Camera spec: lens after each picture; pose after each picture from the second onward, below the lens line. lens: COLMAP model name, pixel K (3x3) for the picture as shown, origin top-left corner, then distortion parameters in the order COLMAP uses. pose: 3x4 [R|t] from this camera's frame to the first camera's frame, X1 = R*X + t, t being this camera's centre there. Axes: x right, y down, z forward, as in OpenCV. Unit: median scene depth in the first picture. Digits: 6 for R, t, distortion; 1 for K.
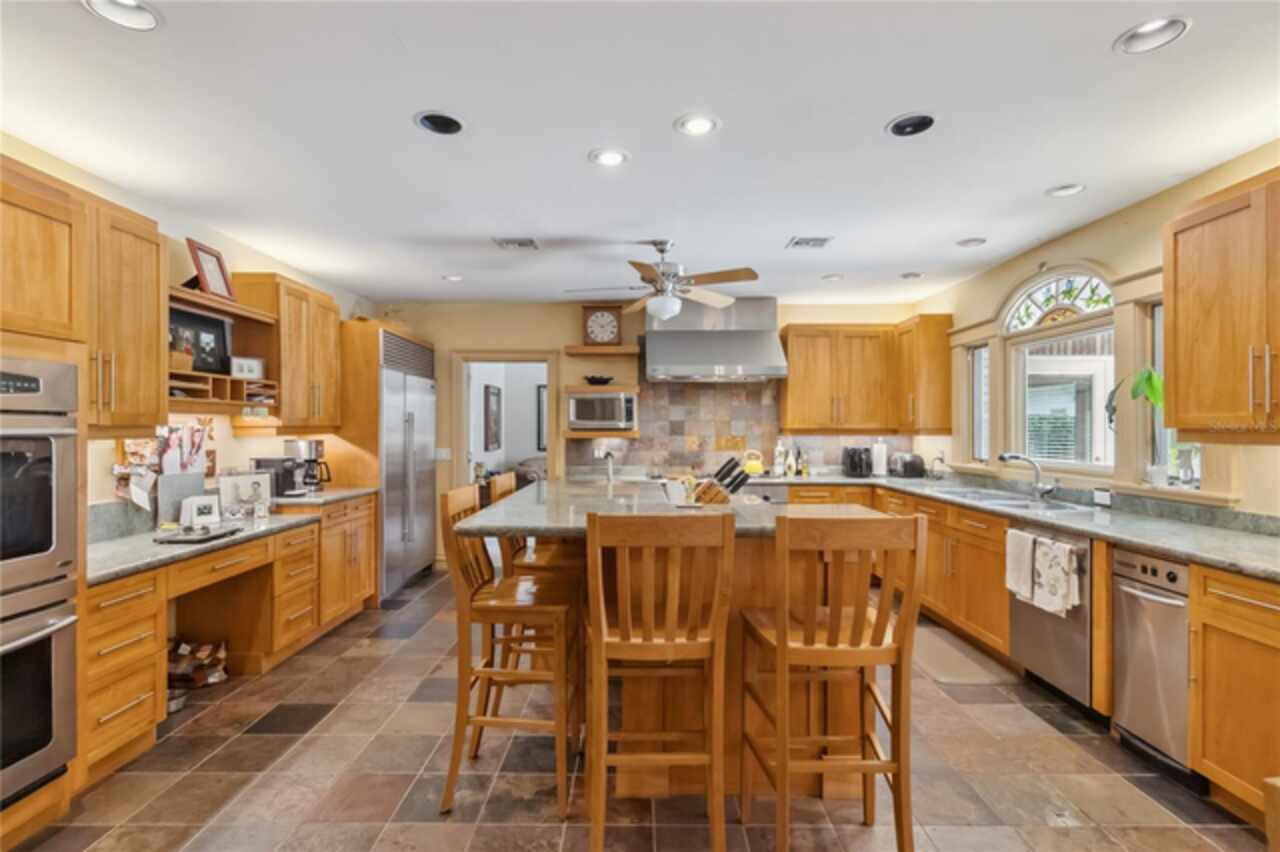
lens RADIAL K [[603.8, 0, 635.5], [0, 603.8, 430.2], [0, 0, 1]] dist [0.000693, 0.000413]
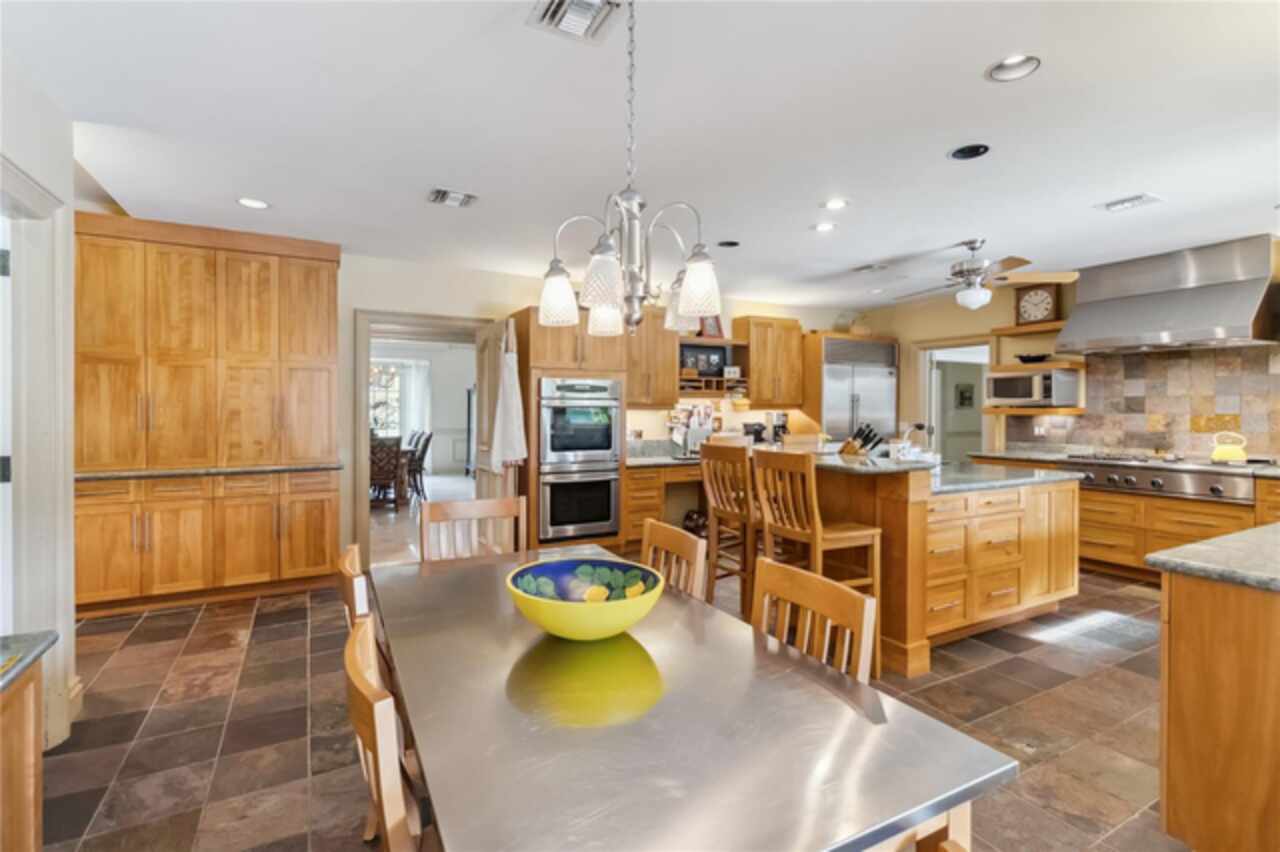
lens RADIAL K [[603.8, 0, 635.5], [0, 603.8, 430.2], [0, 0, 1]] dist [0.000693, 0.000413]
pose [[0.486085, 0.031928, -0.873328, 0.598104], [-0.003940, 0.999402, 0.034344, 0.007091], [0.873903, -0.013253, 0.485920, -0.094574]]
